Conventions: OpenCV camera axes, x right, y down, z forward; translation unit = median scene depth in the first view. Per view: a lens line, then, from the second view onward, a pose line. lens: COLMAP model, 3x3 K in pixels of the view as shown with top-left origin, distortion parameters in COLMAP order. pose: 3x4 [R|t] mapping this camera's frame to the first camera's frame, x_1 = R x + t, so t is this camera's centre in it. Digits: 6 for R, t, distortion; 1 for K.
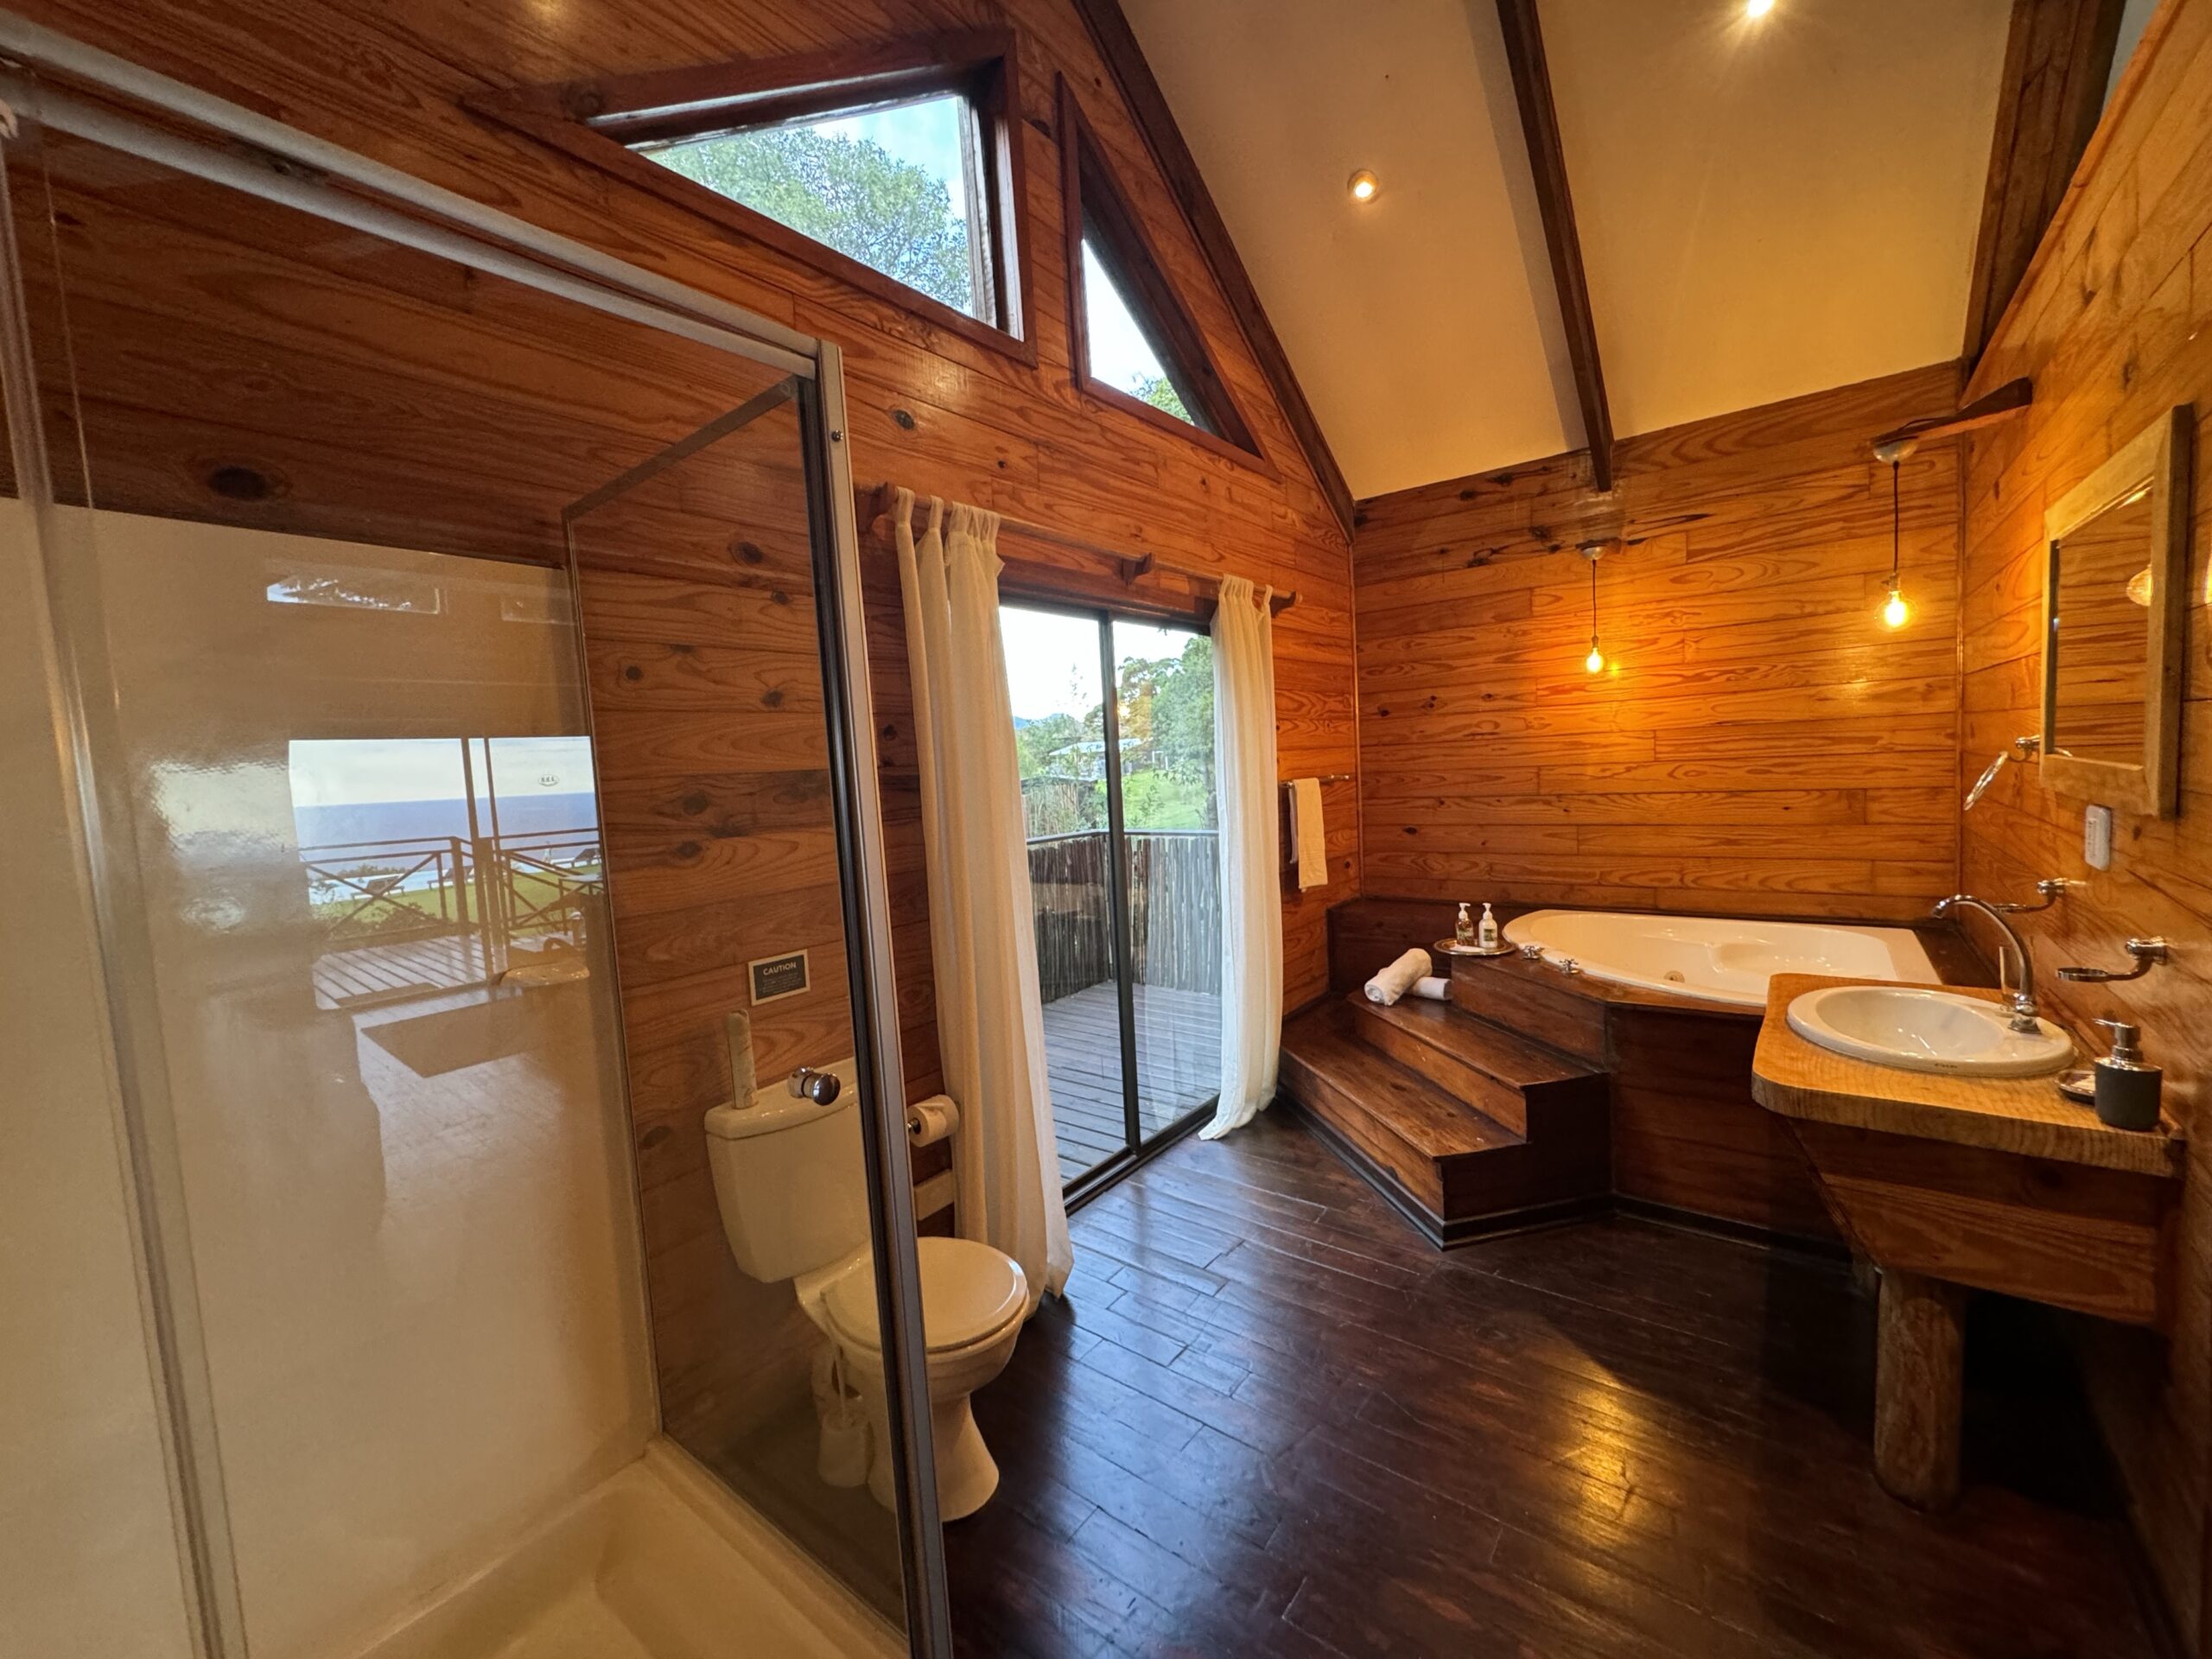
lens RADIAL K [[884.4, 0, 1104.0], [0, 884.4, 829.4], [0, 0, 1]] dist [0.000292, -0.000328]
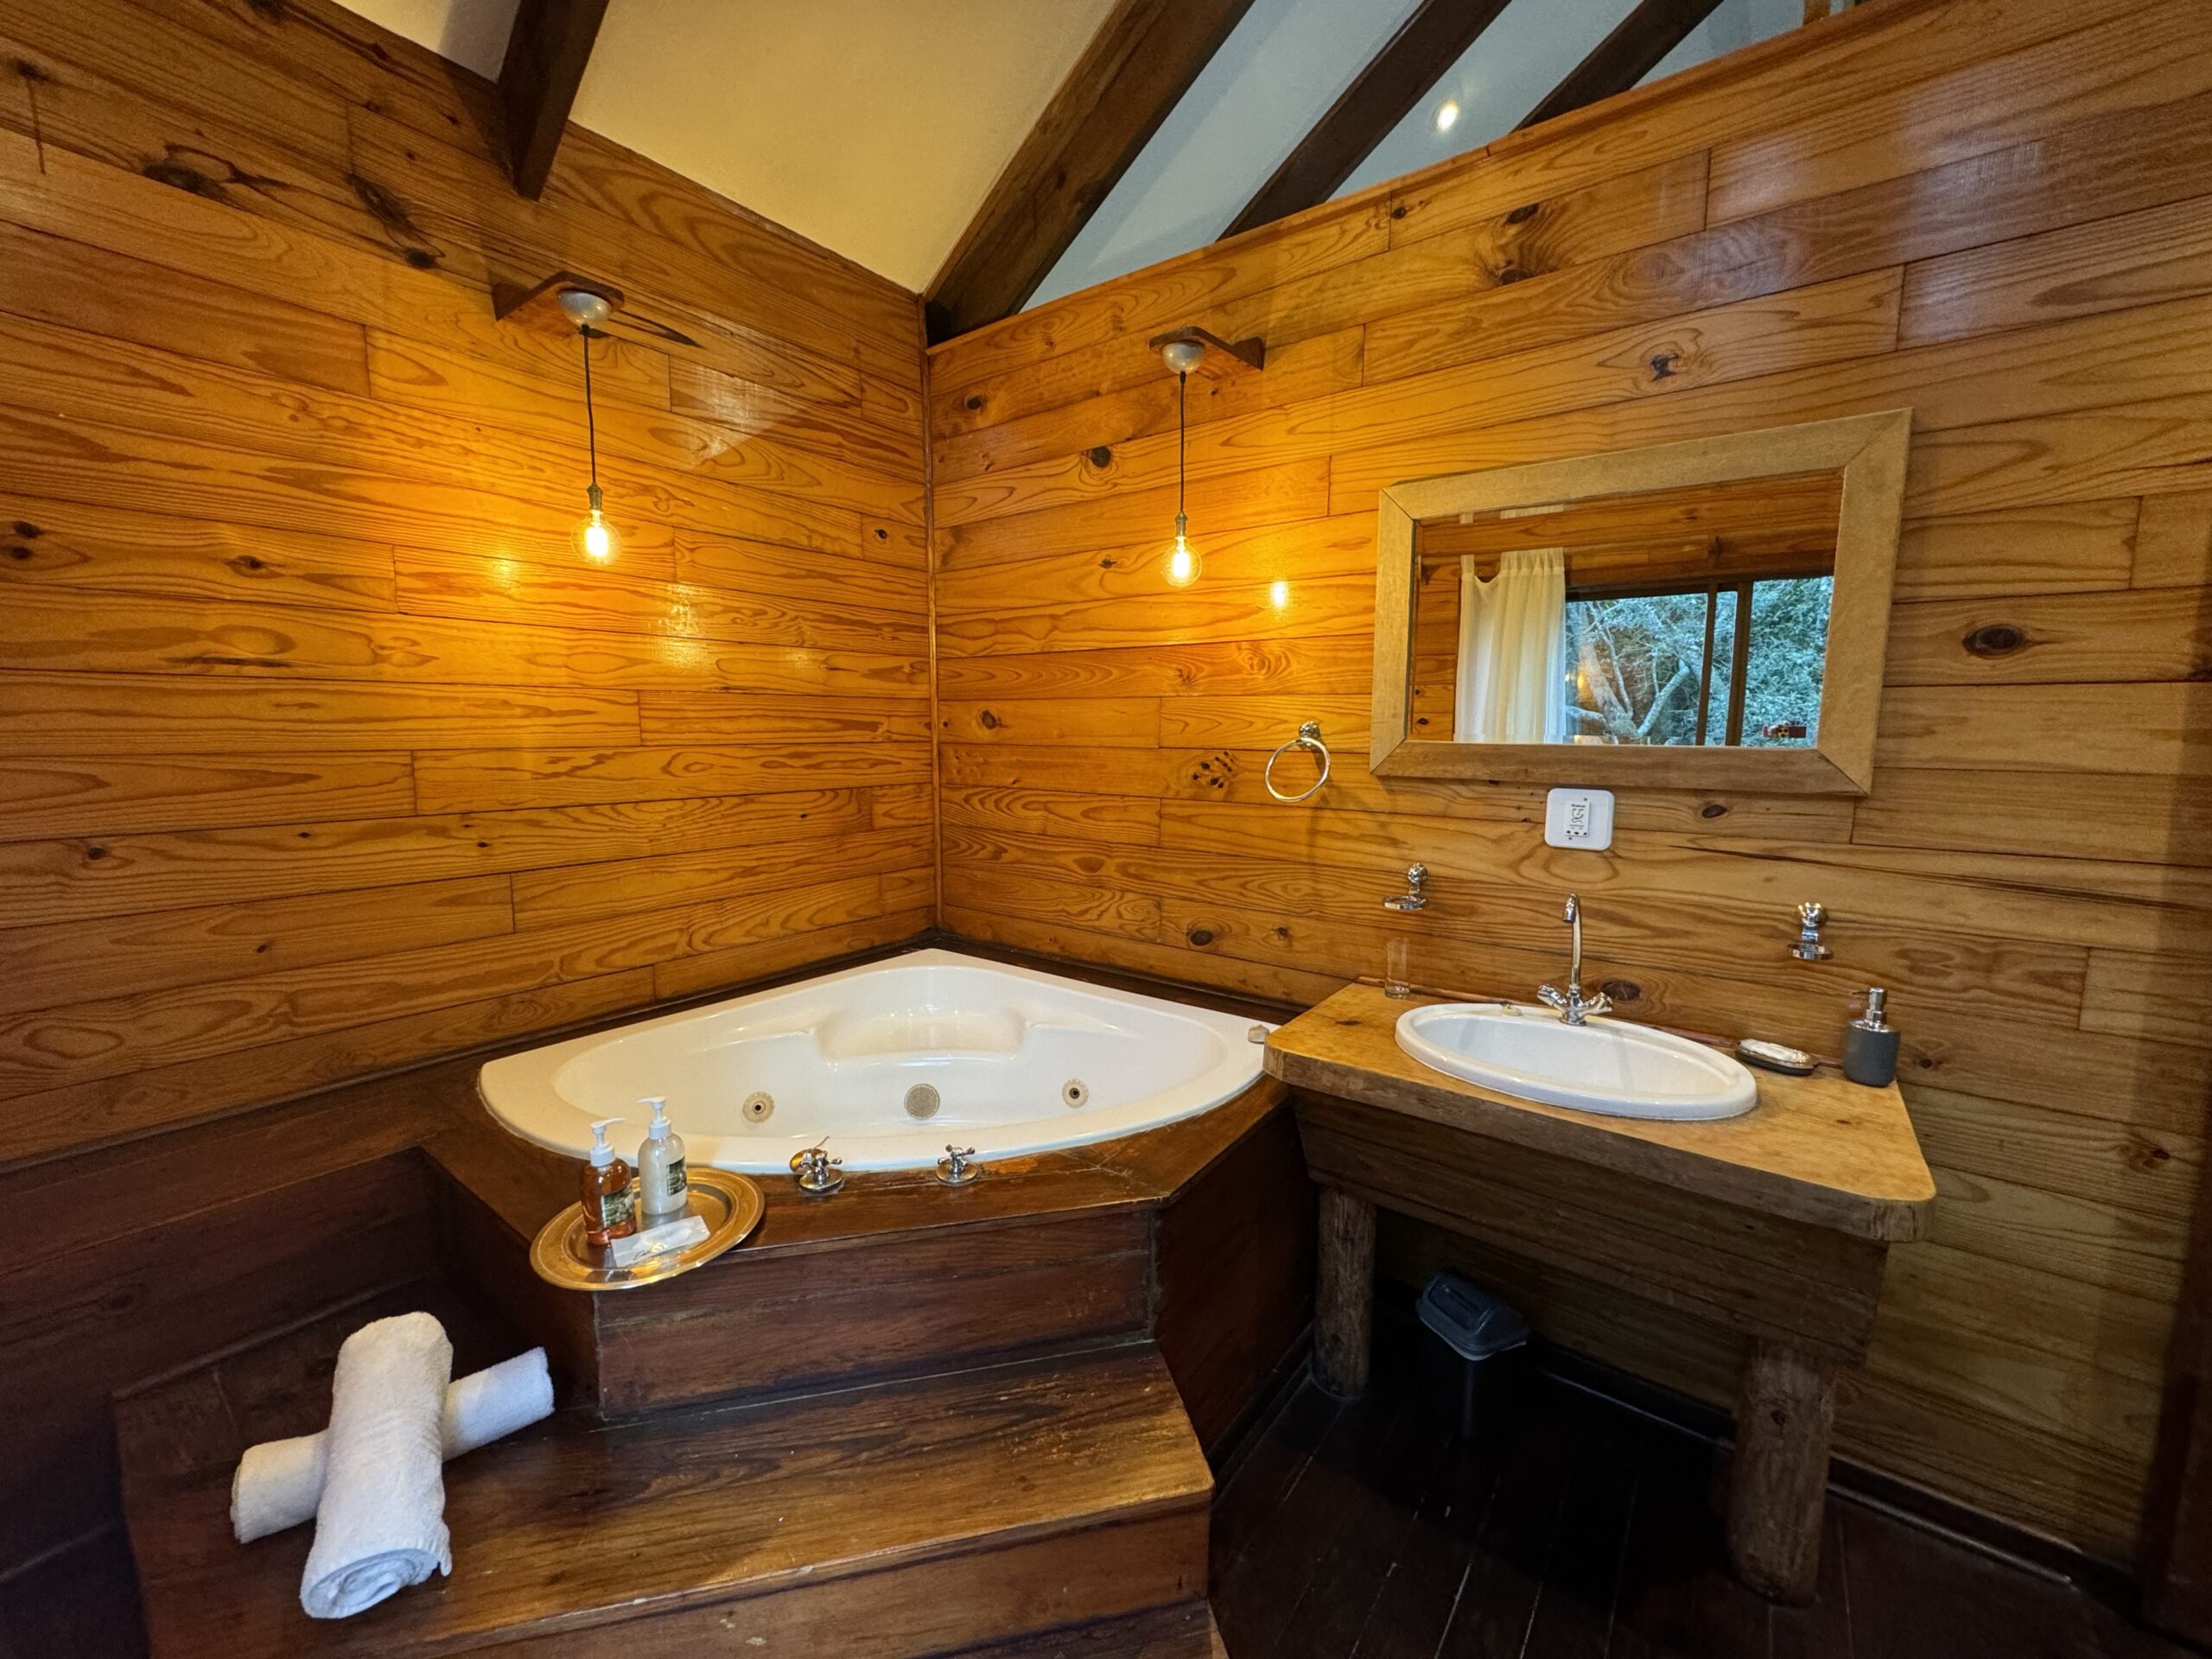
lens RADIAL K [[884.4, 0, 1103.9], [0, 884.4, 827.9], [0, 0, 1]] dist [0.000292, -0.000328]
pose [[-0.015290, -0.060286, 0.998064, 0.045476], [0.071045, 0.995592, 0.061225, -0.036902], [-0.997356, 0.071844, -0.010939, 0.690376]]
